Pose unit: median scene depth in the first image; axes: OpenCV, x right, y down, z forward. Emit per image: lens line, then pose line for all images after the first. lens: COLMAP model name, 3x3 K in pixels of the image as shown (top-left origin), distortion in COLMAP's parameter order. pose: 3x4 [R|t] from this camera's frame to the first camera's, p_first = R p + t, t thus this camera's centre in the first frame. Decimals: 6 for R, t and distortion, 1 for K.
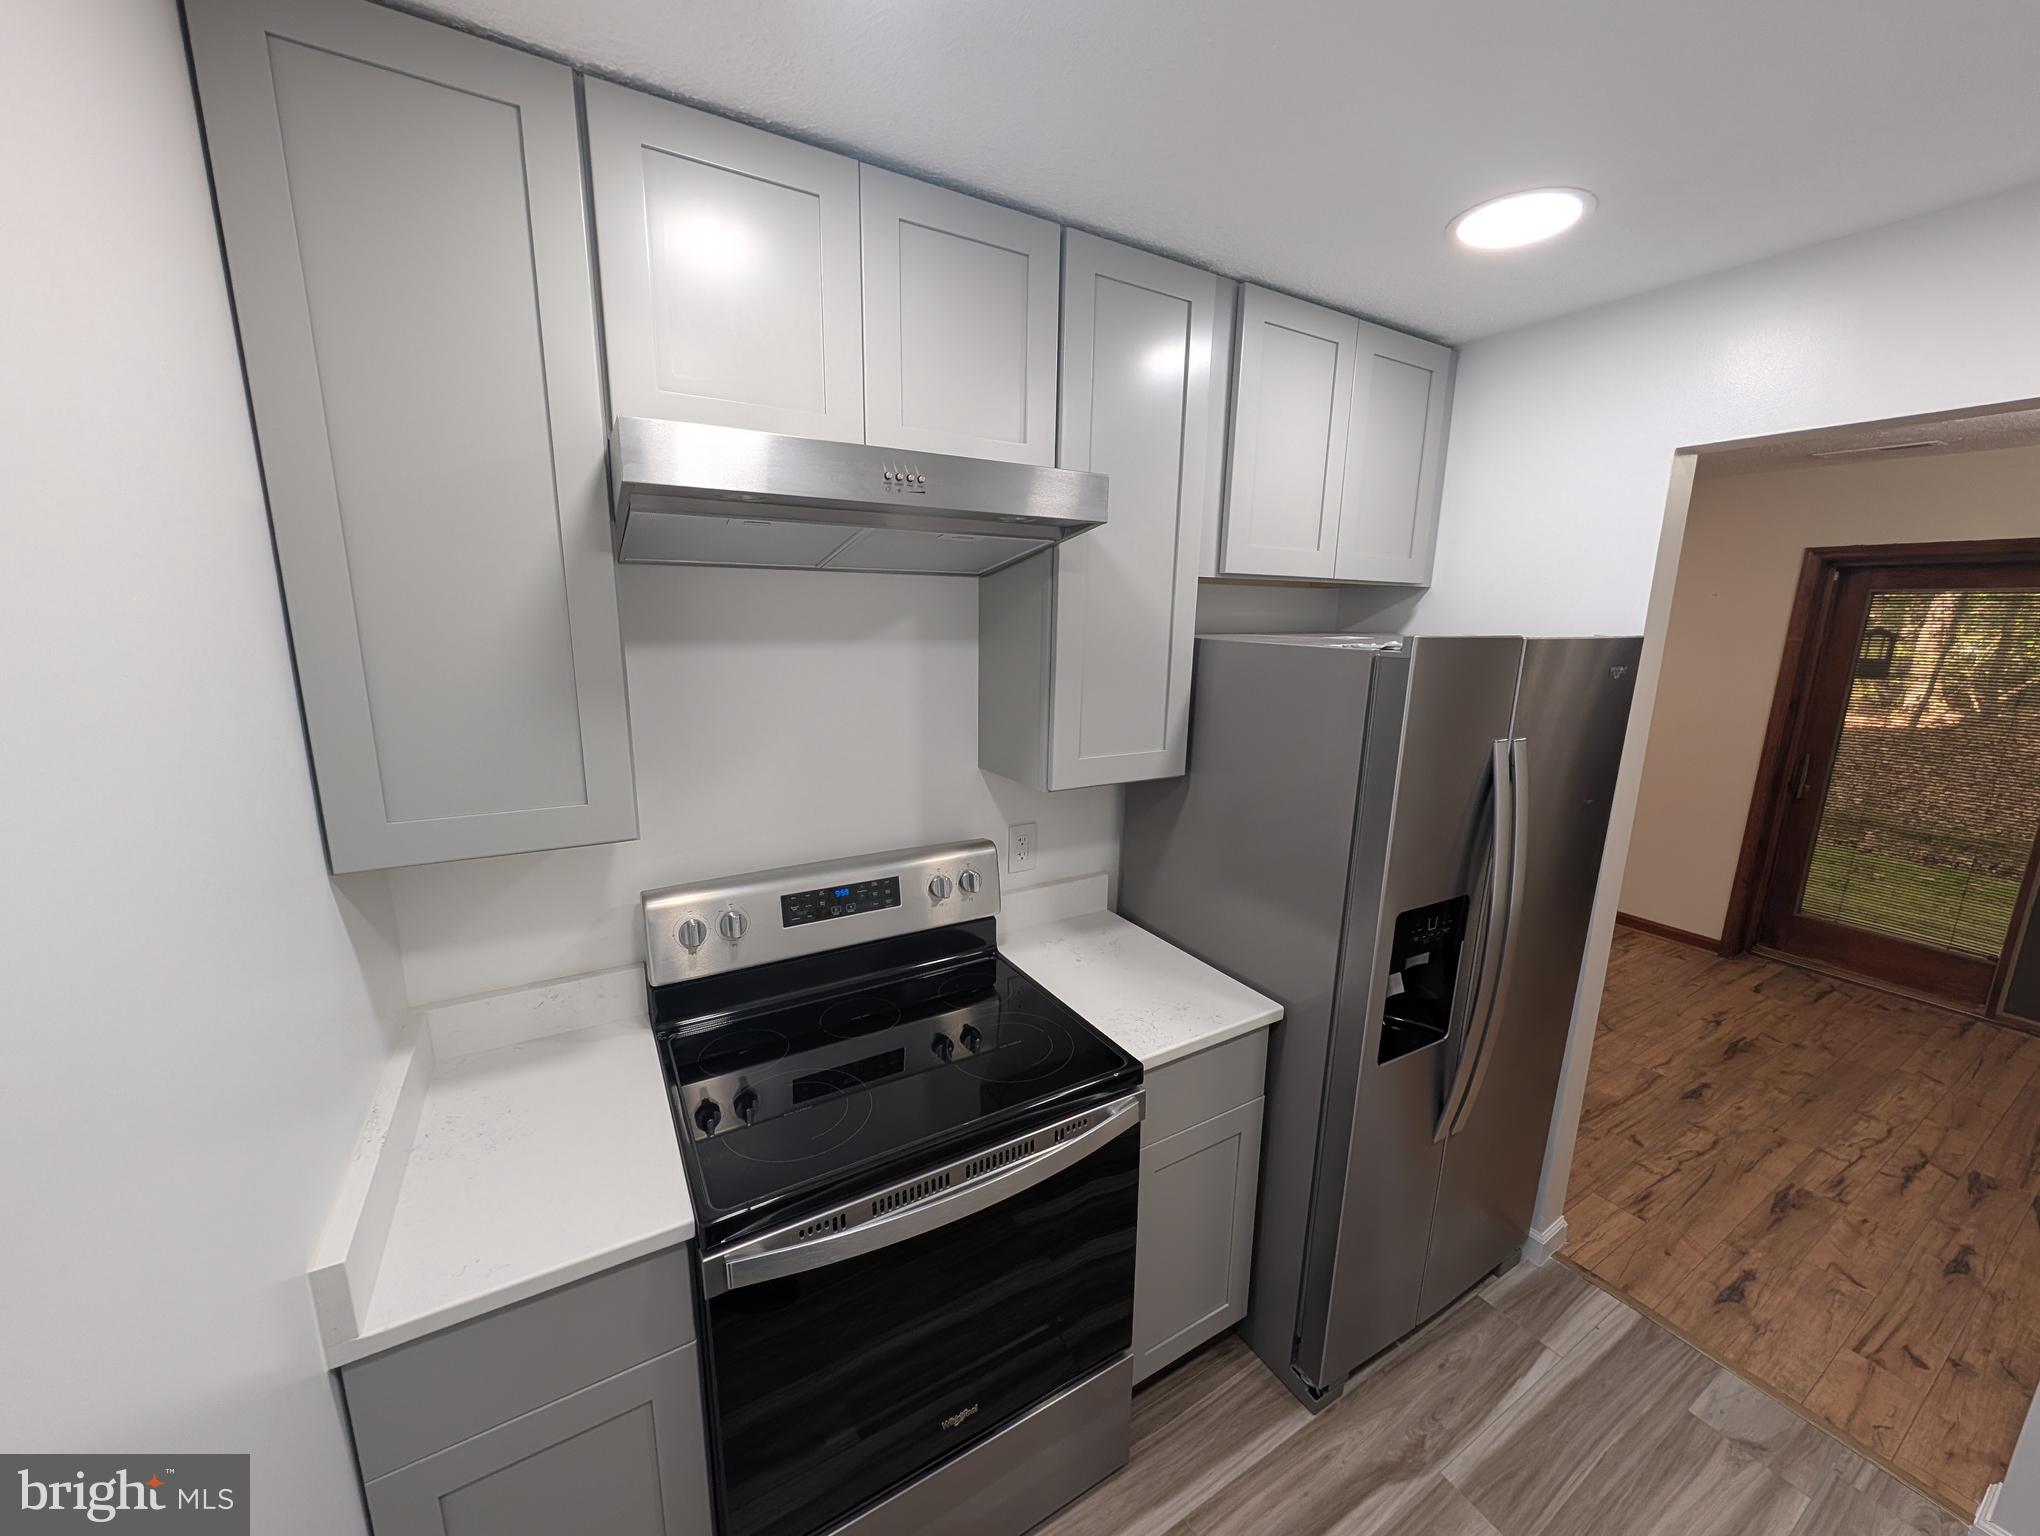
lens RADIAL K [[769.1, 0, 1022.3], [0, 769.1, 770.4], [0, 0, 1]] dist [-0.001076, 0.000392]
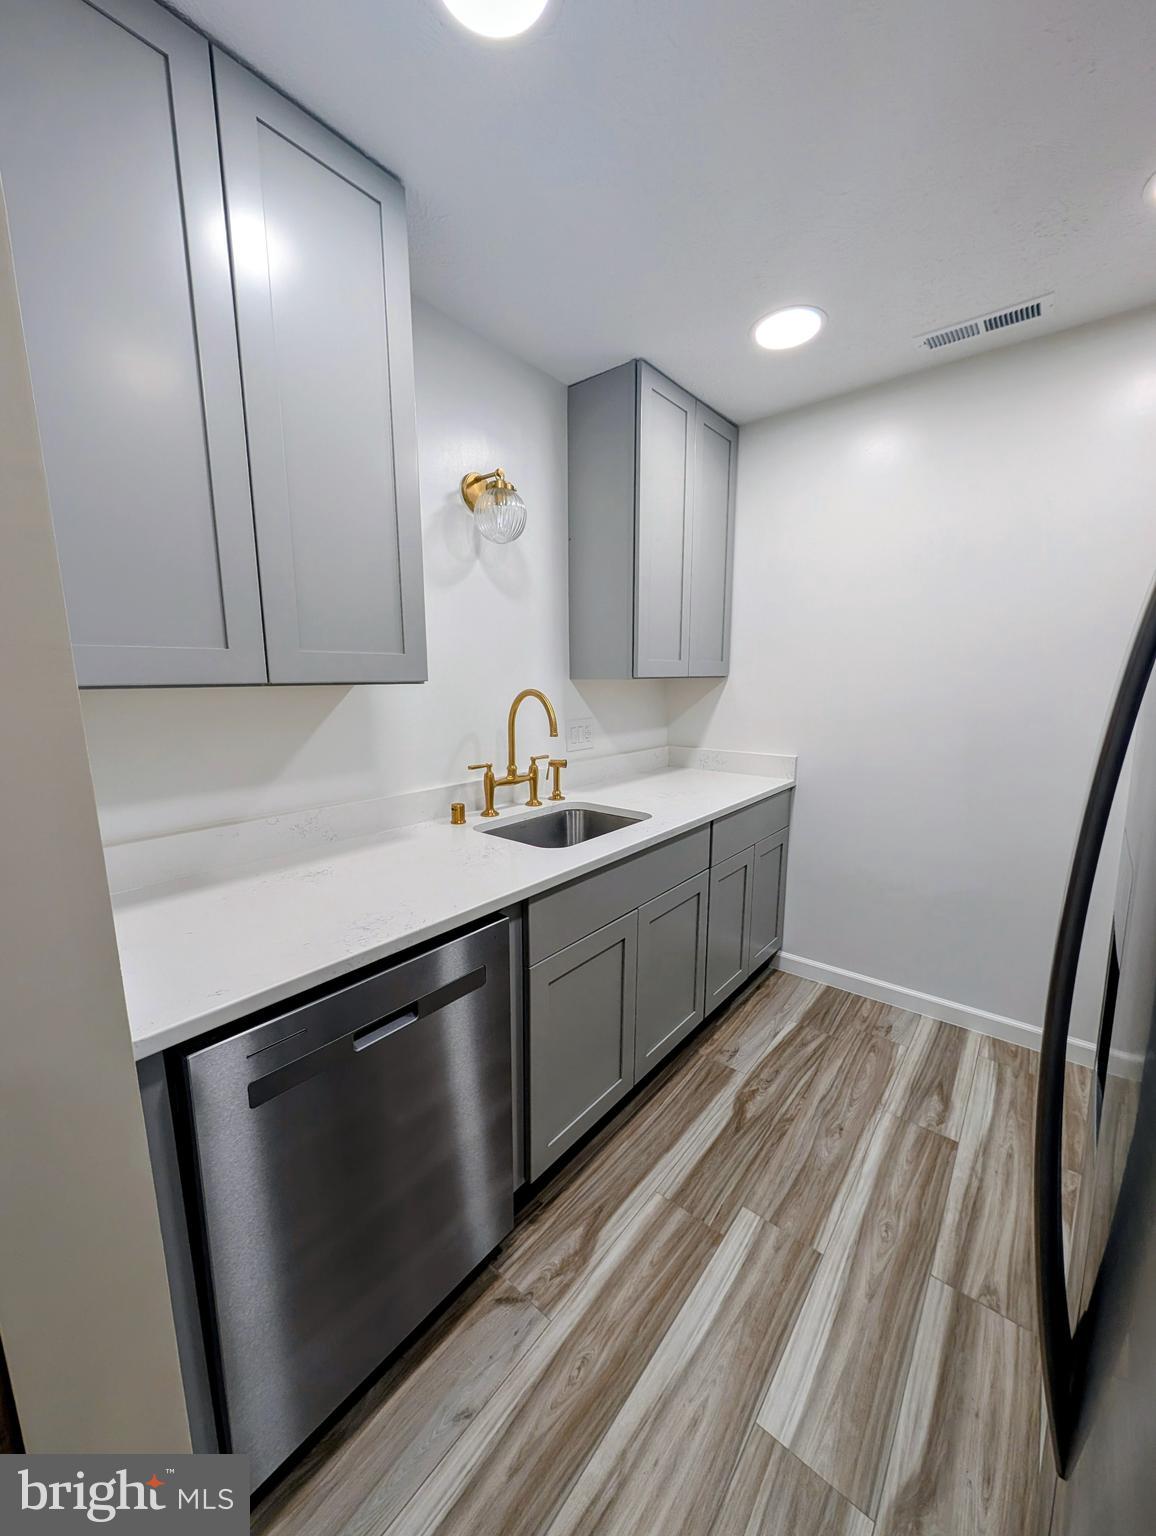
lens RADIAL K [[579.1, 0, 575.3], [0, 579.1, 769.3], [0, 0, 1]] dist [-0.001076, 0.000392]
pose [[-0.940936, 0.049437, -0.334957, 0.843457], [-0.072775, 0.936631, 0.342675, 0.004276], [0.330672, 0.346812, -0.877711, 0.976008]]
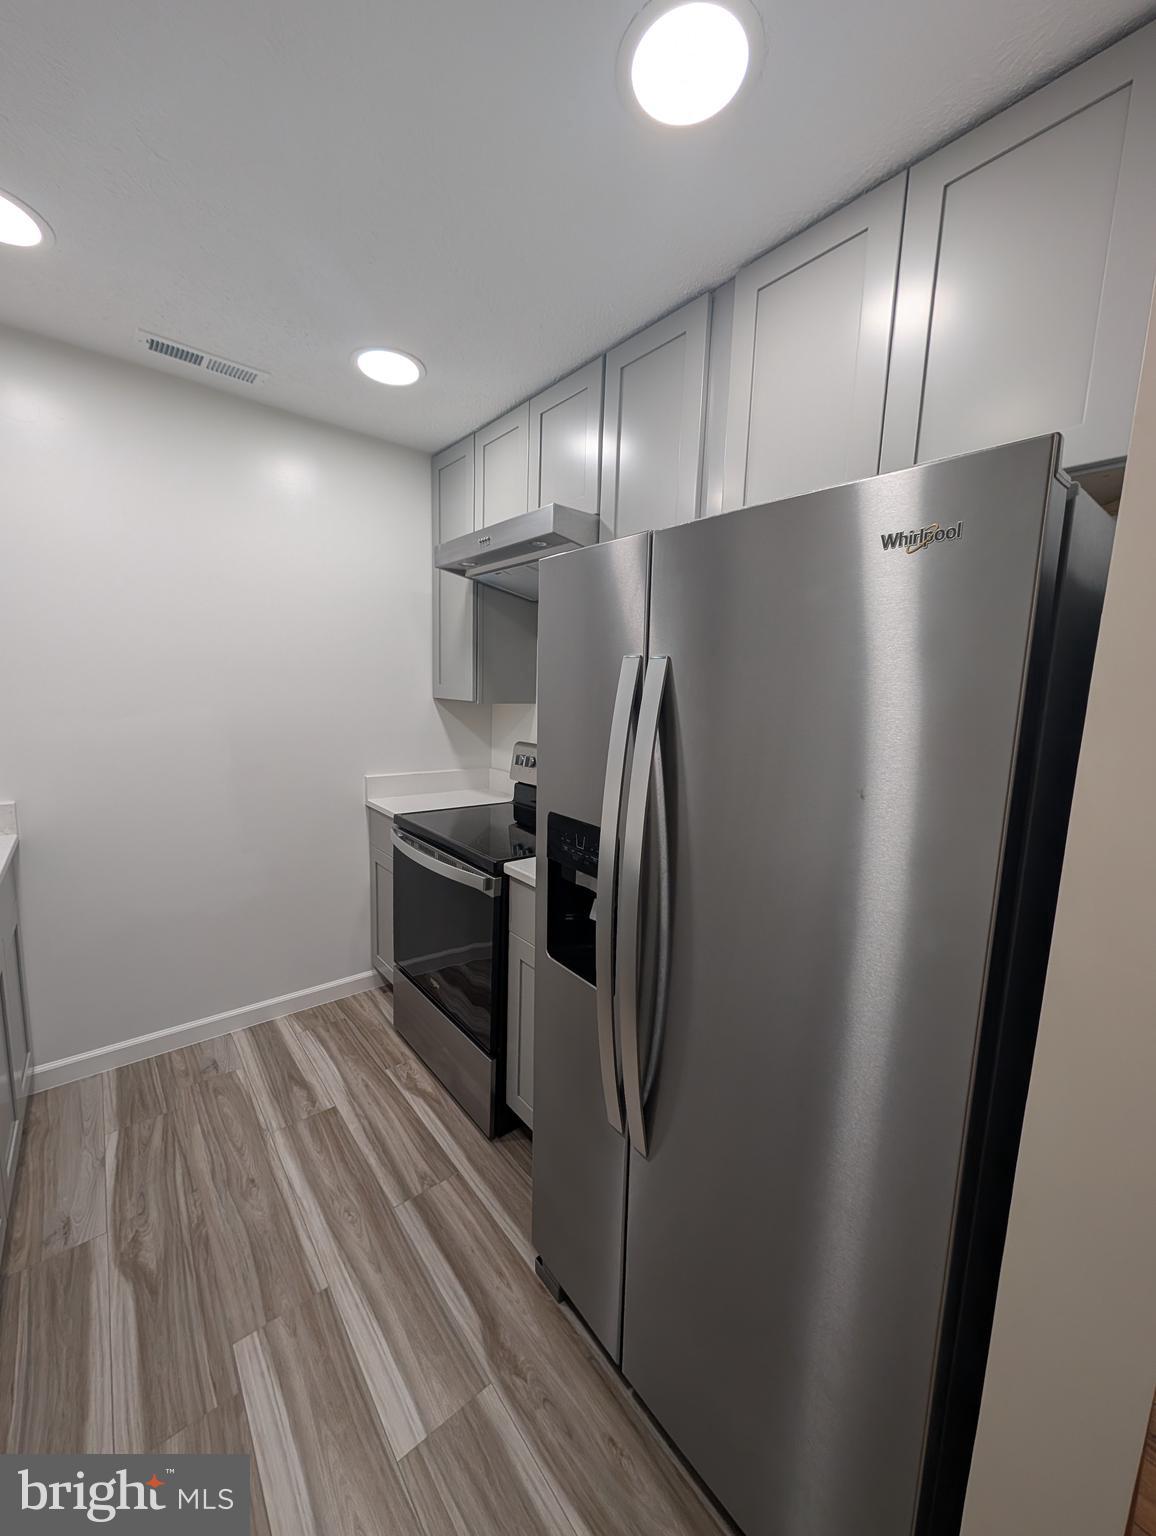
lens RADIAL K [[579.1, 0, 575.3], [0, 579.1, 769.3], [0, 0, 1]] dist [-0.001076, 0.000392]
pose [[0.157222, 0.133536, -0.978493, 1.014744], [-0.233327, 0.967787, 0.094584, 0.030242], [0.959604, 0.213438, 0.183315, 0.673514]]
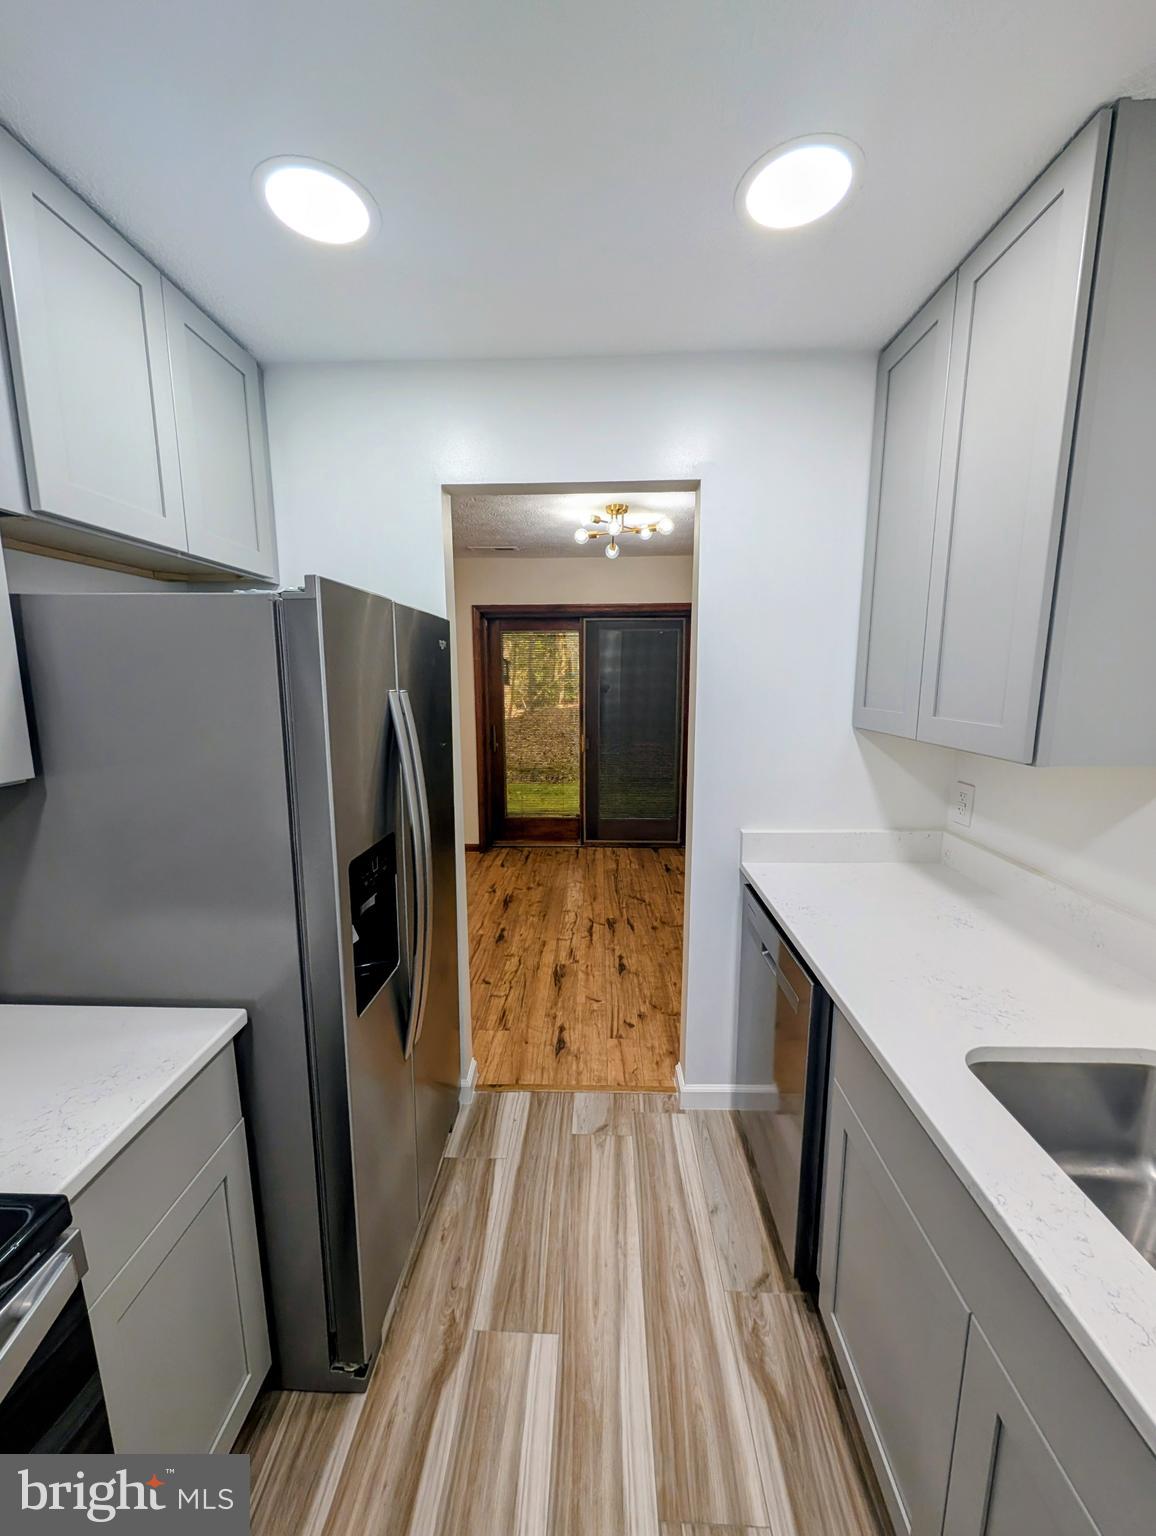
lens RADIAL K [[586.8, 0, 575.2], [0, 586.8, 769.5], [0, 0, 1]] dist [-0.001388, 0.000114]
pose [[0.542902, -0.153268, 0.825692, 0.027575], [0.183073, 0.981158, 0.061754, 0.056814], [-0.819599, 0.117636, 0.560732, 0.243676]]
